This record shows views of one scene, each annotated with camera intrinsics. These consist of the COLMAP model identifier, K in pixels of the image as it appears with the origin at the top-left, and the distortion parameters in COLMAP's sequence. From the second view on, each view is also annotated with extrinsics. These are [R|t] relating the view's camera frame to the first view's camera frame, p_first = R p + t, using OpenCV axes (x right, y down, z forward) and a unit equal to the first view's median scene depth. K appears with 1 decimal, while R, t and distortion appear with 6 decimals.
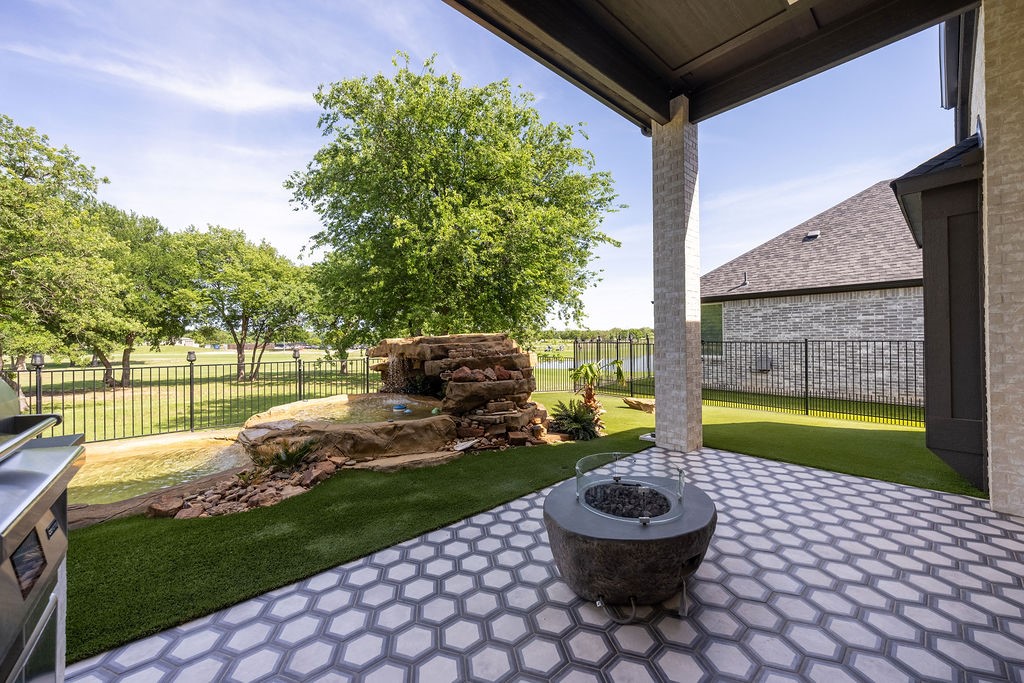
lens RADIAL K [[374.7, 0, 515.0], [0, 374.7, 335.6], [0, 0, 1]] dist [-0.000172, -0.000003]
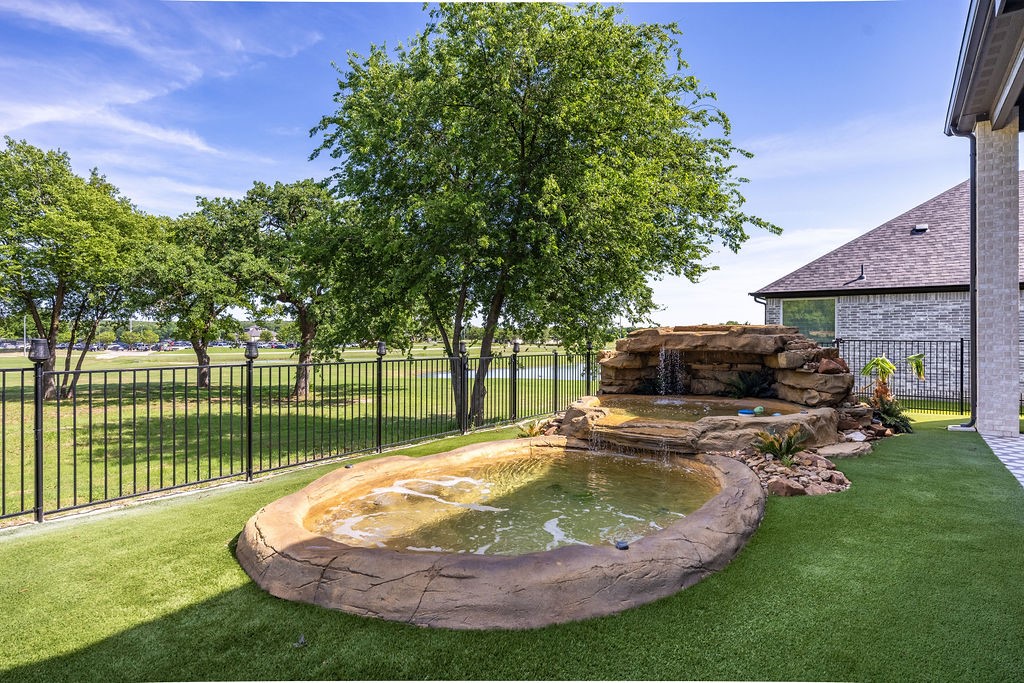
lens RADIAL K [[541.0, 0, 515.6], [0, 541.0, 336.7], [0, 0, 1]] dist [0.000503, -0.000106]
pose [[0.969063, 0.014016, 0.246414, -0.541353], [-0.014722, 0.999891, 0.001020, 0.016367], [-0.246373, -0.004616, 0.969164, -0.064749]]
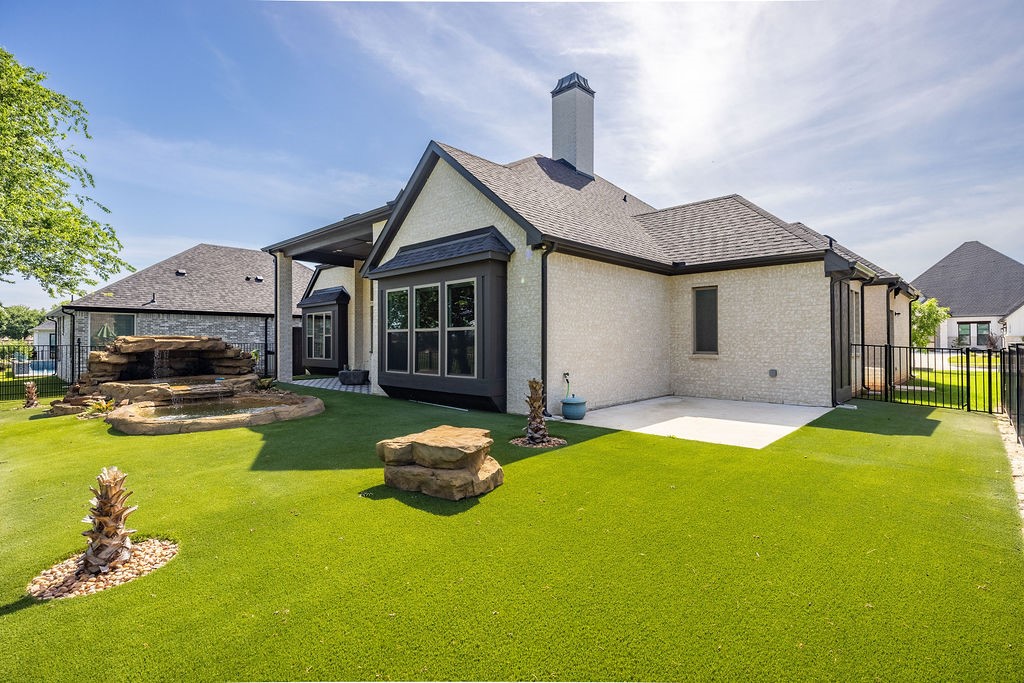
lens RADIAL K [[492.6, 0, 511.5], [0, 492.6, 339.0], [0, 0, 1]] dist [0.000279, 0.000272]
pose [[-0.107779, 0.014260, 0.994073, -1.326509], [-0.000871, 0.999895, -0.014438, 0.020822], [-0.994174, -0.002422, -0.107755, -0.083167]]
